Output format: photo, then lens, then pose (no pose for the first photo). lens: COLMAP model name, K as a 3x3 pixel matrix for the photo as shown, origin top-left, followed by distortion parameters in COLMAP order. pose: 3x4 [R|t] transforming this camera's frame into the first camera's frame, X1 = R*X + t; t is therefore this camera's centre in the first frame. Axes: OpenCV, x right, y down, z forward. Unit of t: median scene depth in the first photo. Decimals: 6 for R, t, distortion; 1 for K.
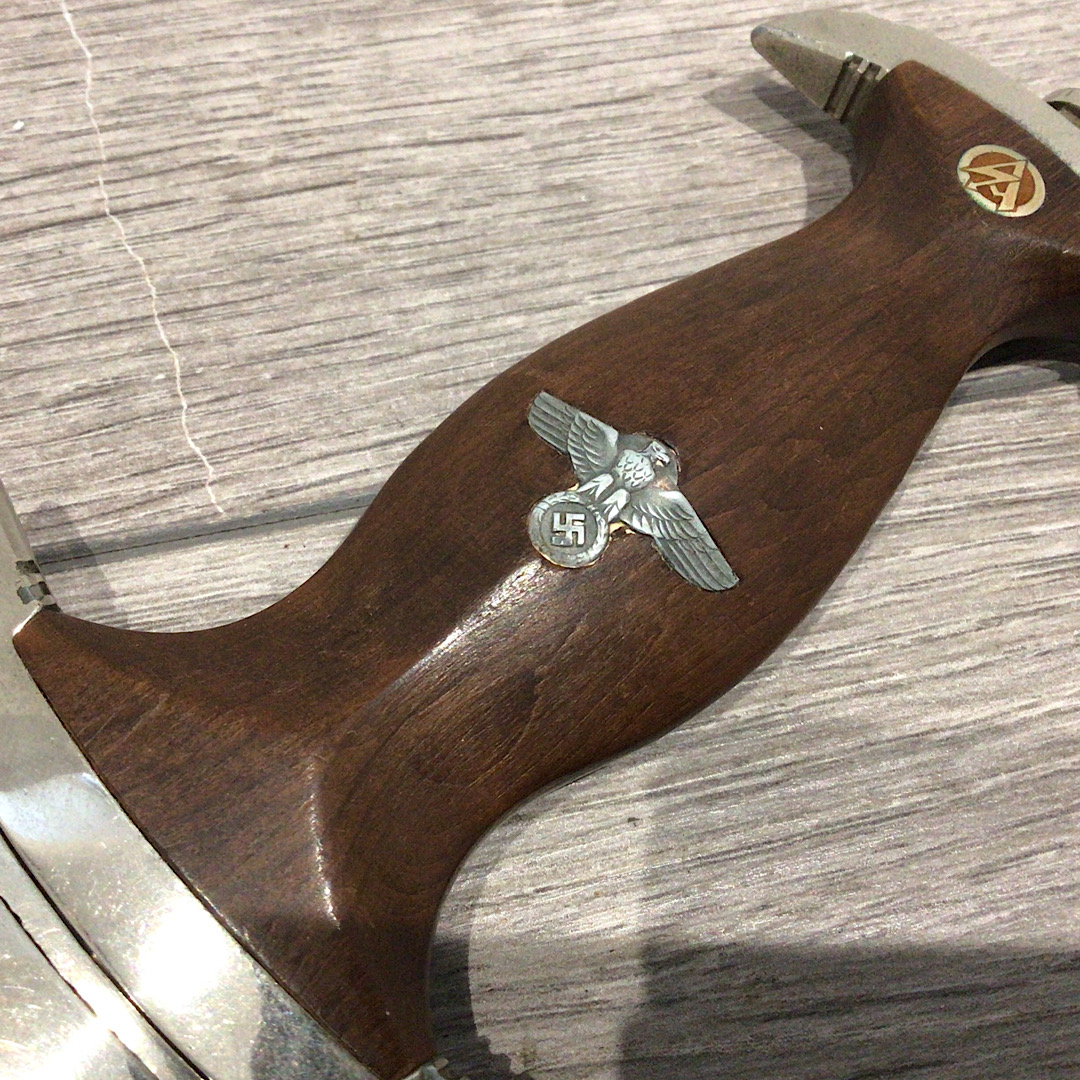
lens RADIAL K [[1341.5, 0, 540.2], [0, 1341.5, 556.8], [0, 0, 1]] dist [0.117296, -0.323456]
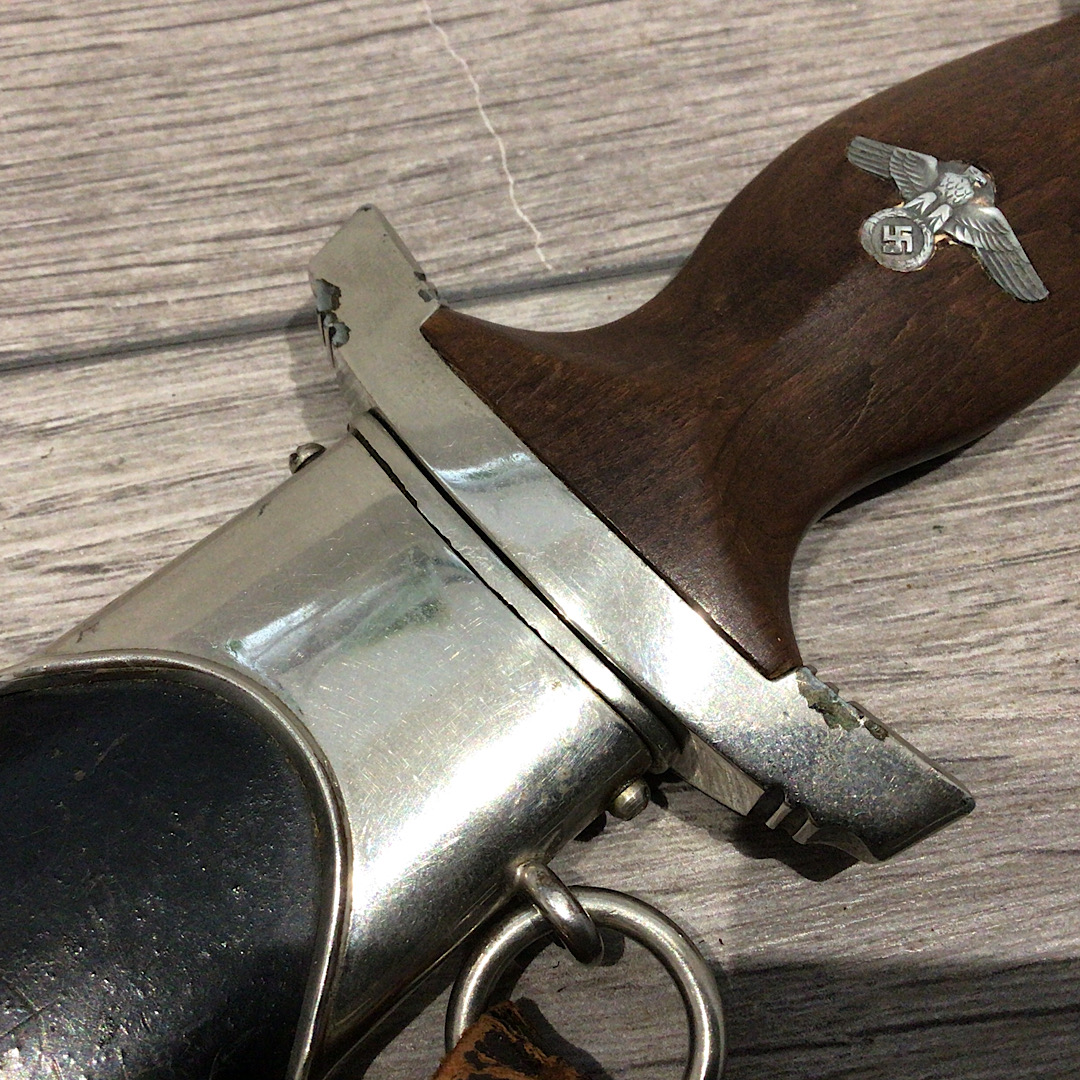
lens RADIAL K [[1341.5, 0, 540.2], [0, 1341.5, 556.8], [0, 0, 1]] dist [0.117296, -0.323456]
pose [[0.996959, 0.002025, -0.077902, -0.146195], [-0.002138, 0.999997, -0.001366, 0.192140], [0.077899, 0.001529, 0.996960, -0.106666]]
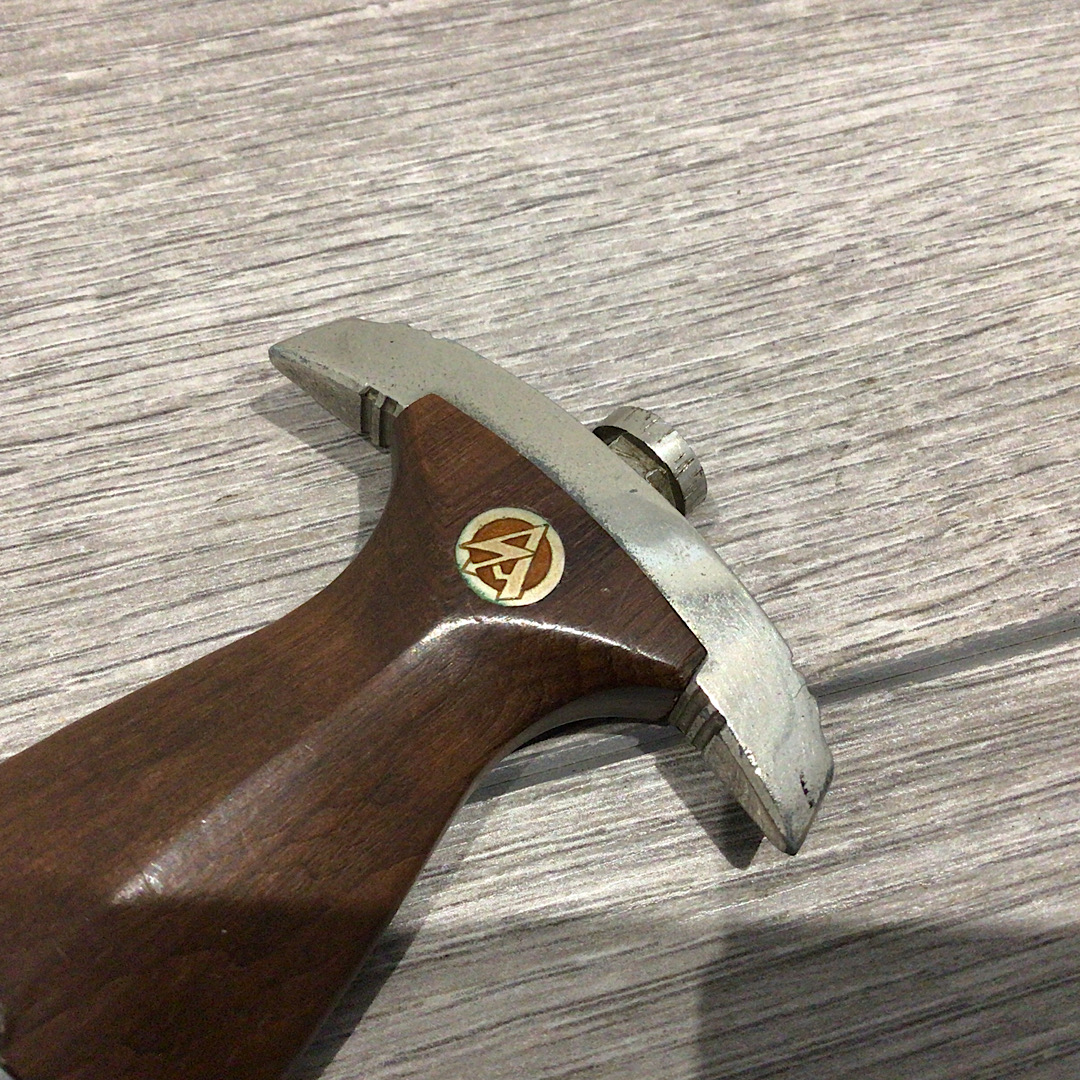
lens RADIAL K [[1341.5, 0, 540.2], [0, 1341.5, 556.8], [0, 0, 1]] dist [0.117296, -0.323456]
pose [[0.999120, -0.041891, -0.002059, 0.354685], [0.041867, 0.999066, -0.010675, -0.263107], [0.002504, 0.010579, 0.999941, 0.160461]]
